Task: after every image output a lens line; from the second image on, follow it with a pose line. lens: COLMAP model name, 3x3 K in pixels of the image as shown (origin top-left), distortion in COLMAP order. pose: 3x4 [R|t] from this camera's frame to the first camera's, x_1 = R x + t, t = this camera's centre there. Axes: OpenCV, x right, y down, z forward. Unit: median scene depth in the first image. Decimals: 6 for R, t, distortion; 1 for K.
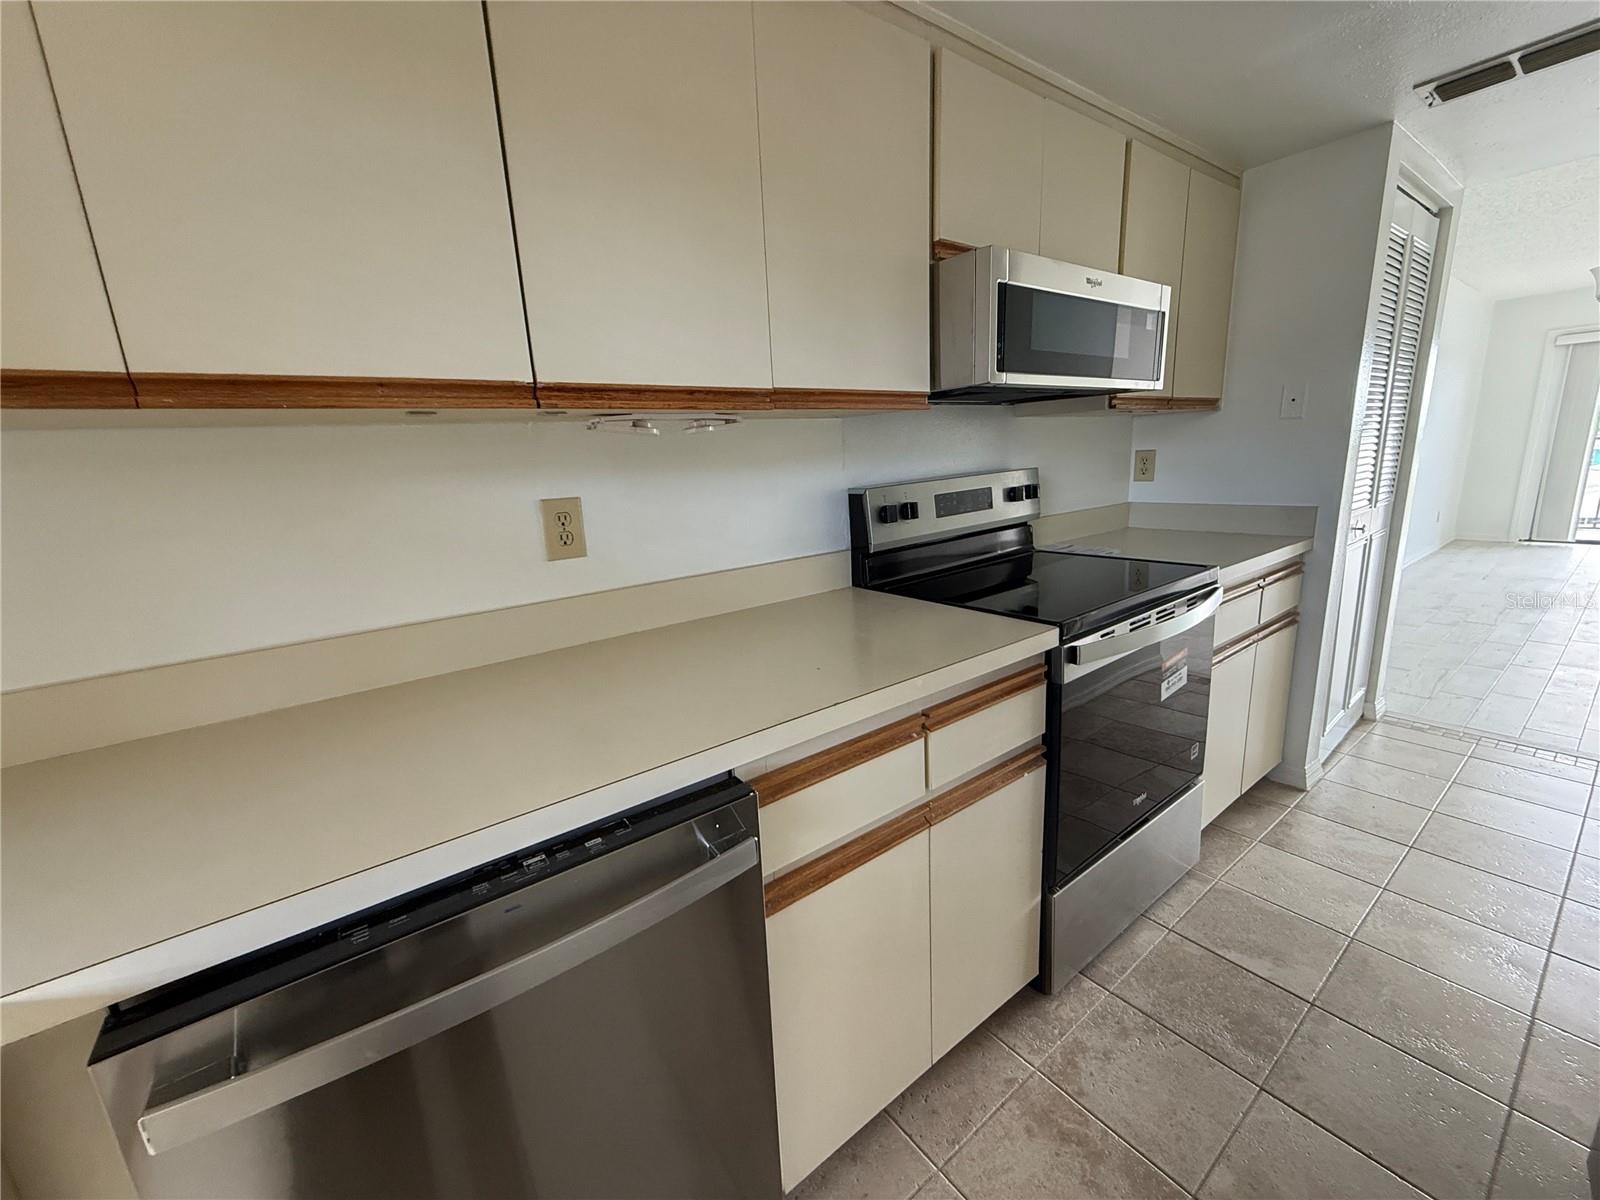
lens RADIAL K [[638.2, 0, 789.0], [0, 638.2, 593.9], [0, 0, 1]] dist [-0.004071, 0.000920]
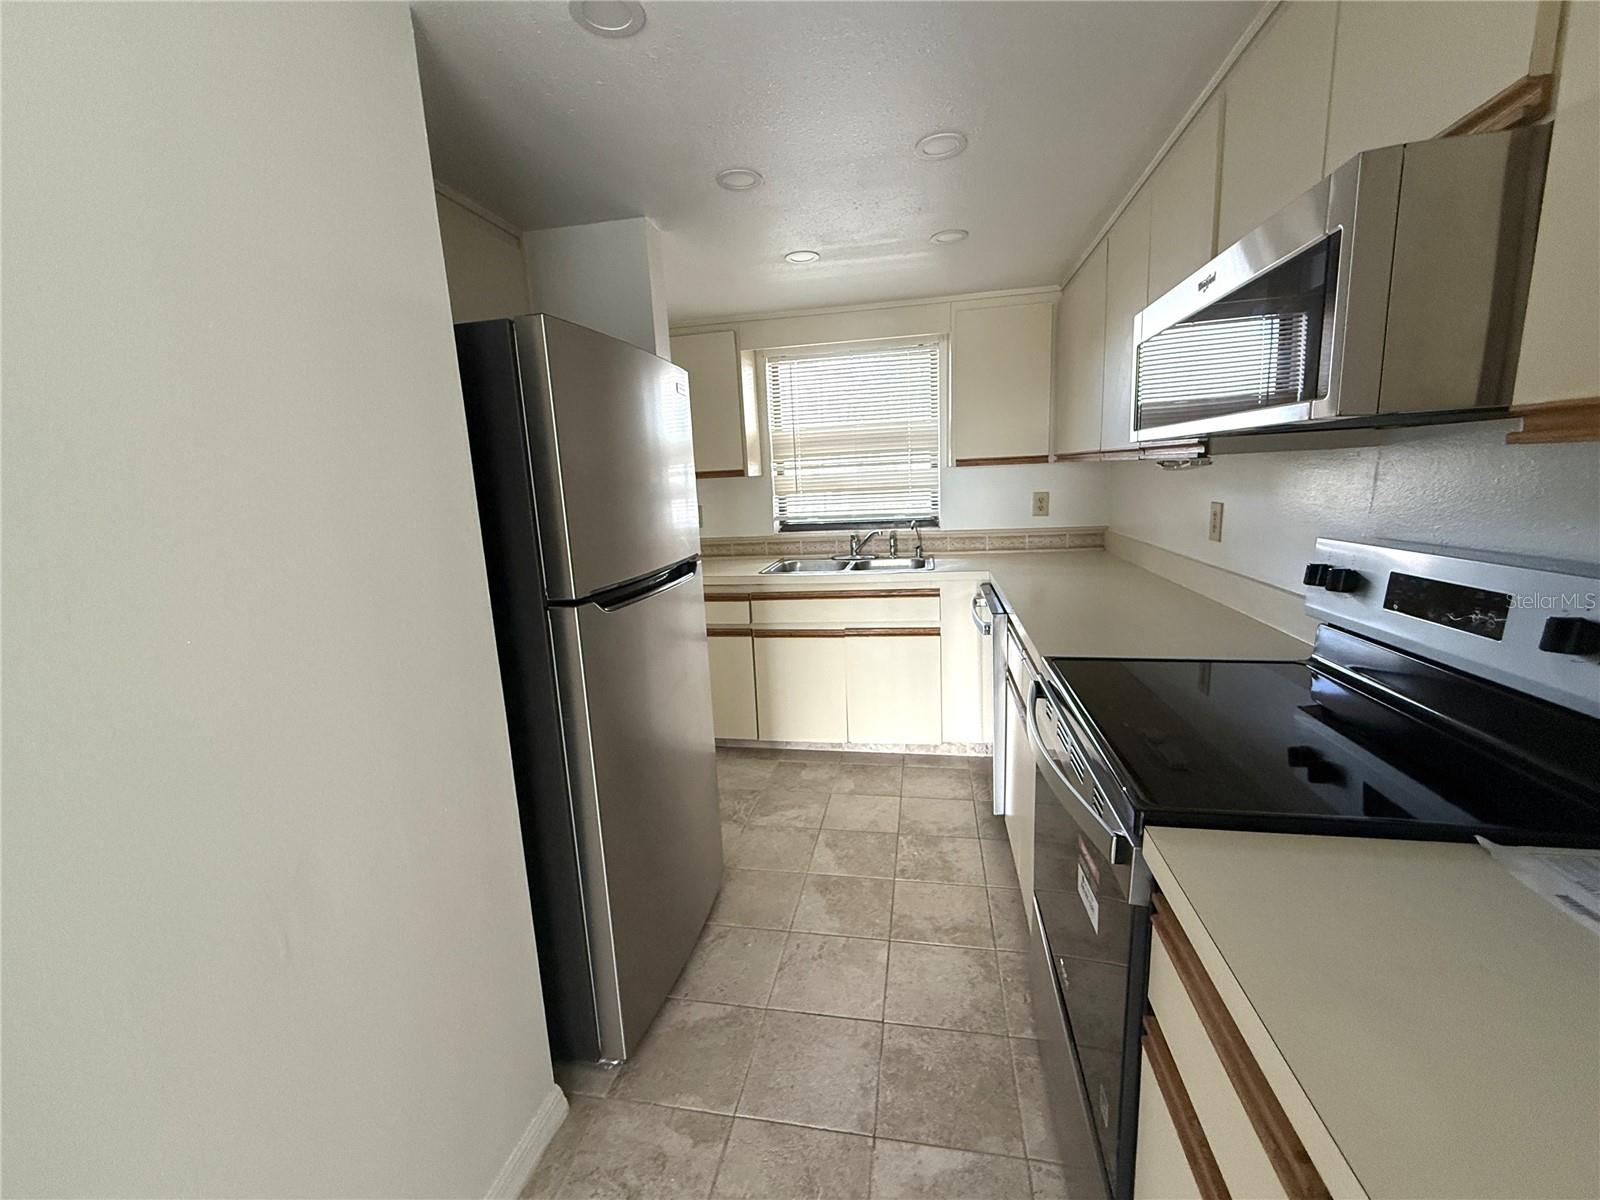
lens RADIAL K [[638.2, 0, 798.8], [0, 638.2, 591.4], [0, 0, 1]] dist [-0.004071, 0.000920]
pose [[-0.729587, 0.203481, -0.652915, 1.311378], [-0.071677, 0.926701, 0.368901, -0.402155], [0.680122, 0.315944, -0.661524, 1.257380]]
